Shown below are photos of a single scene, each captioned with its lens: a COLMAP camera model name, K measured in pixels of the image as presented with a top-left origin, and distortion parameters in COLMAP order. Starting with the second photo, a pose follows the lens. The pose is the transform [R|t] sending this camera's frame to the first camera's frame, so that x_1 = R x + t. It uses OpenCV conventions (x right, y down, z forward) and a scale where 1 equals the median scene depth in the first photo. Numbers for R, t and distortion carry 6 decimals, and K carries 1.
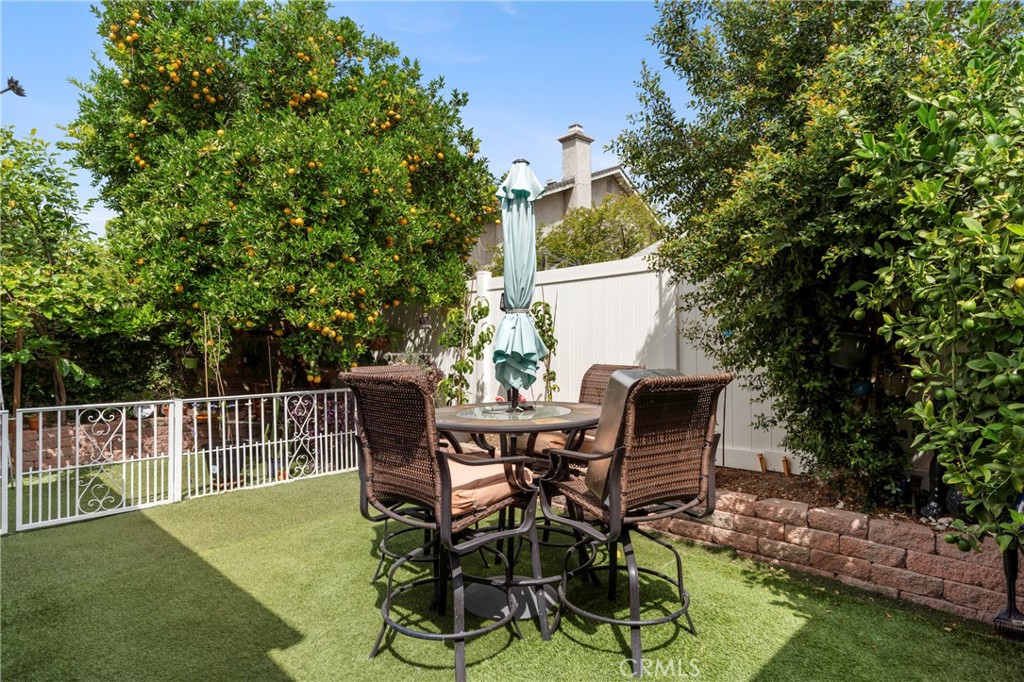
lens RADIAL K [[563.8, 0, 516.2], [0, 563.8, 344.9], [0, 0, 1]] dist [0.000478, -0.000826]
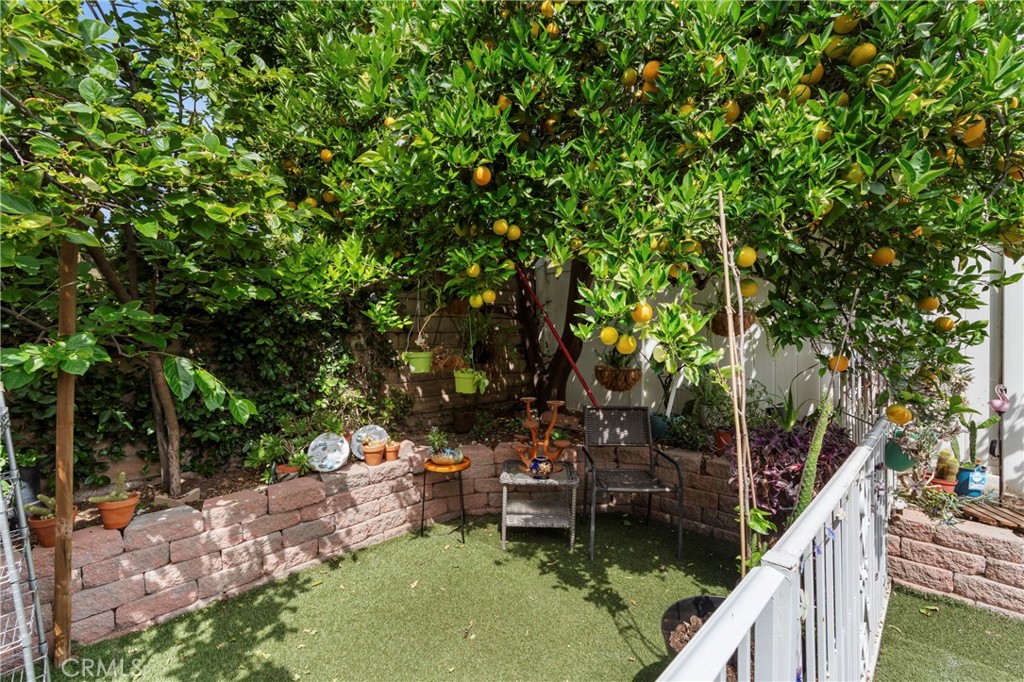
lens RADIAL K [[458.0, 0, 506.8], [0, 458.0, 346.1], [0, 0, 1]] dist [-0.001233, 0.001120]
pose [[0.999994, -0.003396, -0.000621, -0.563098], [0.003411, 0.999692, 0.024569, 0.008654], [0.000537, -0.024571, 0.999698, 0.664591]]
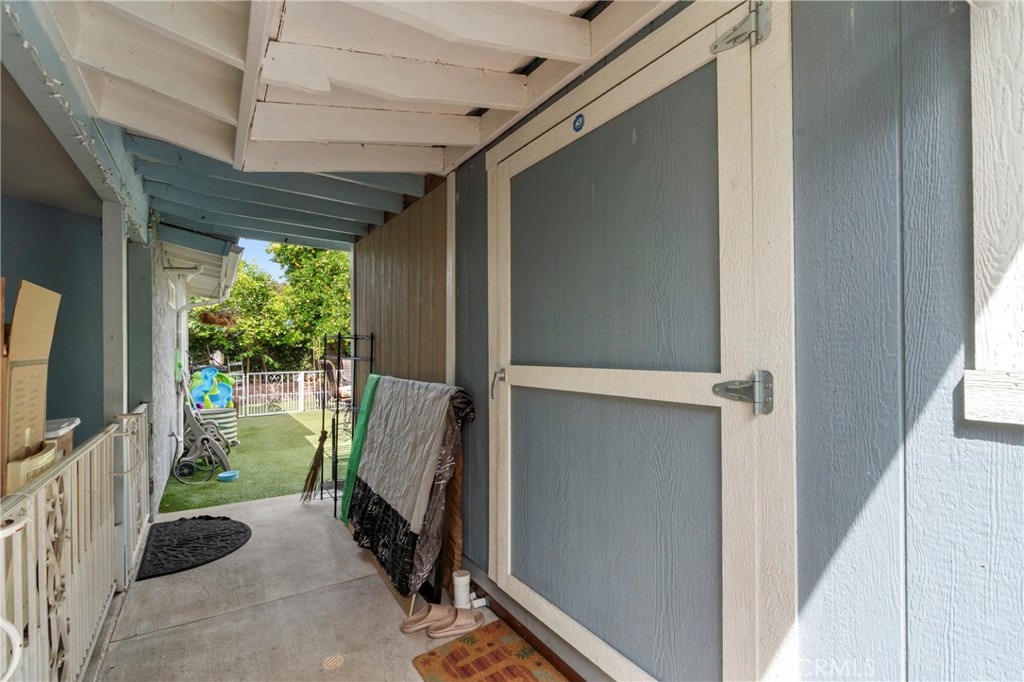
lens RADIAL K [[458.0, 0, 512.0], [0, 458.0, 345.1], [0, 0, 1]] dist [-0.001233, 0.001120]
pose [[0.978147, -0.000855, -0.207911, 0.596550], [0.001475, 0.999995, 0.002828, -0.020442], [0.207907, -0.003072, 0.978144, -0.649615]]
